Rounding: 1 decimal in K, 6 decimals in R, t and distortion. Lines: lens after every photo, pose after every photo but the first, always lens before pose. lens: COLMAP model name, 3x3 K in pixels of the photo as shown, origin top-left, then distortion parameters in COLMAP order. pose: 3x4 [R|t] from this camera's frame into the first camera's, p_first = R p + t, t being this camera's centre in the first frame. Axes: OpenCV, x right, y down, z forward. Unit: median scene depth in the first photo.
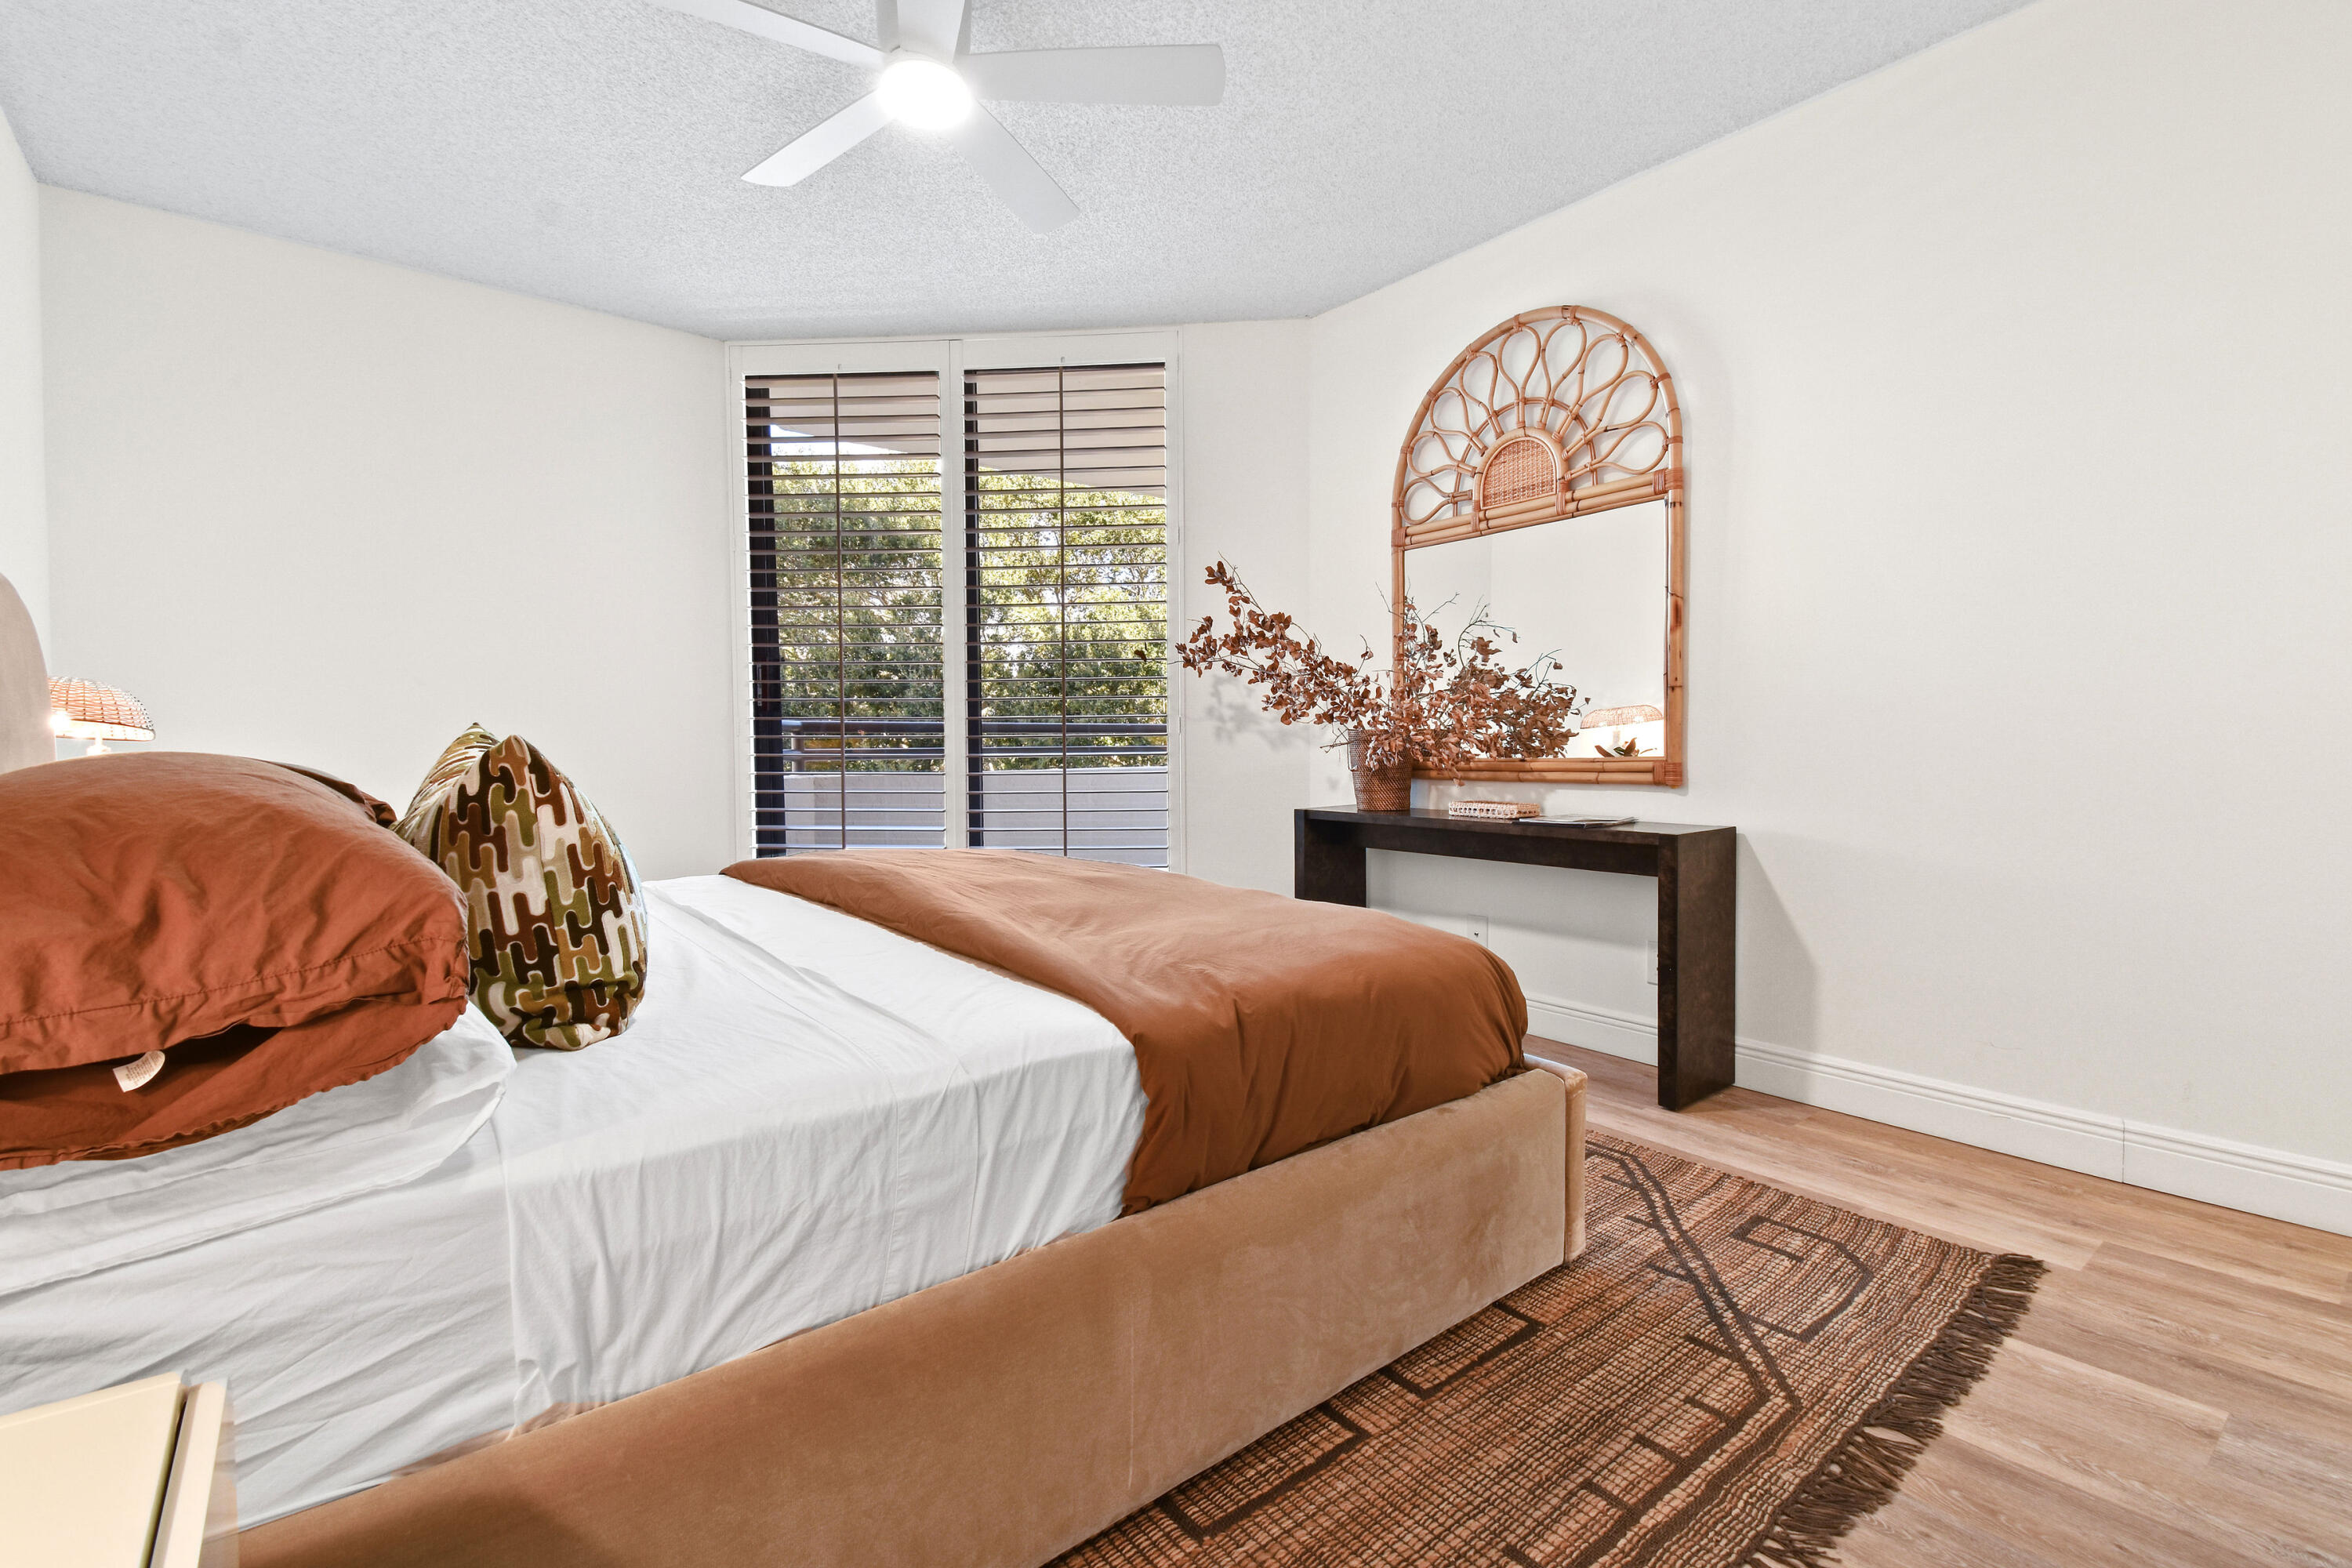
lens RADIAL K [[1024.1, 0, 1180.7], [0, 1024.1, 778.4], [0, 0, 1]] dist [-0.000189, 0.000001]
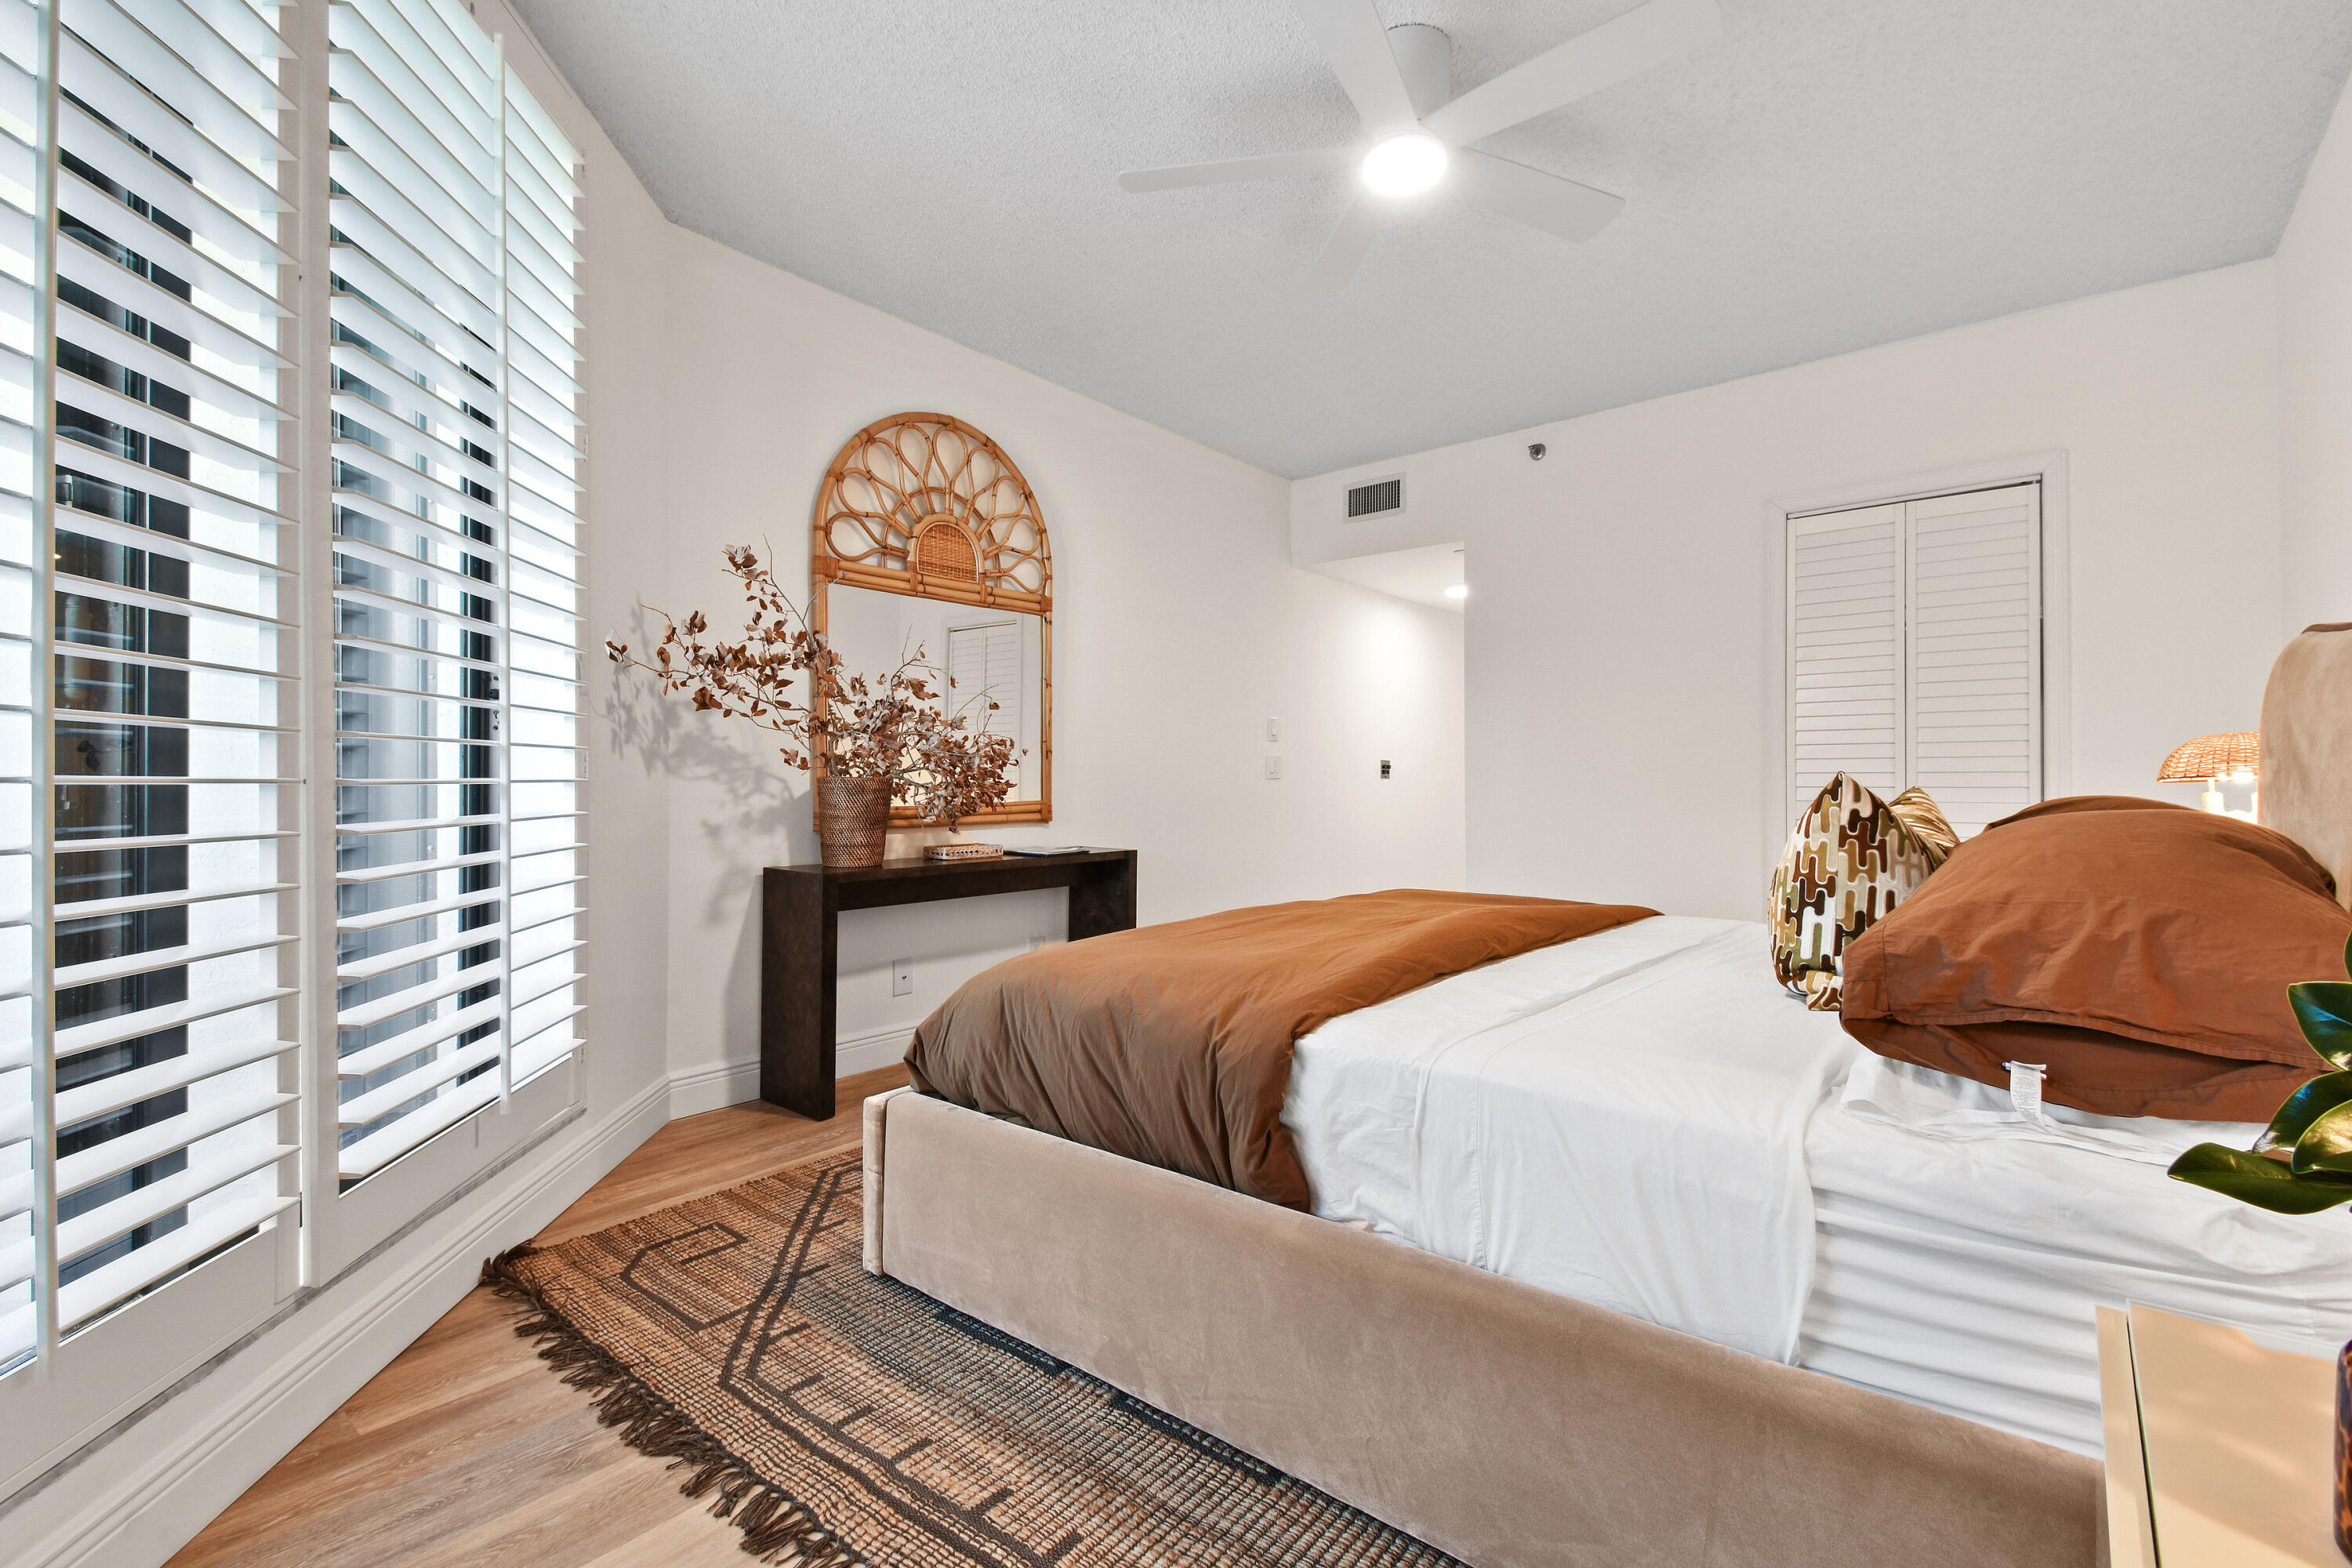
lens RADIAL K [[1024.1, 0, 1180.7], [0, 1024.1, 778.4], [0, 0, 1]] dist [-0.000189, 0.000001]
pose [[-0.229217, 0.005947, 0.973357, -0.868189], [0.040388, 0.999178, 0.003406, -0.044380], [-0.972537, 0.040093, -0.229268, 1.066297]]
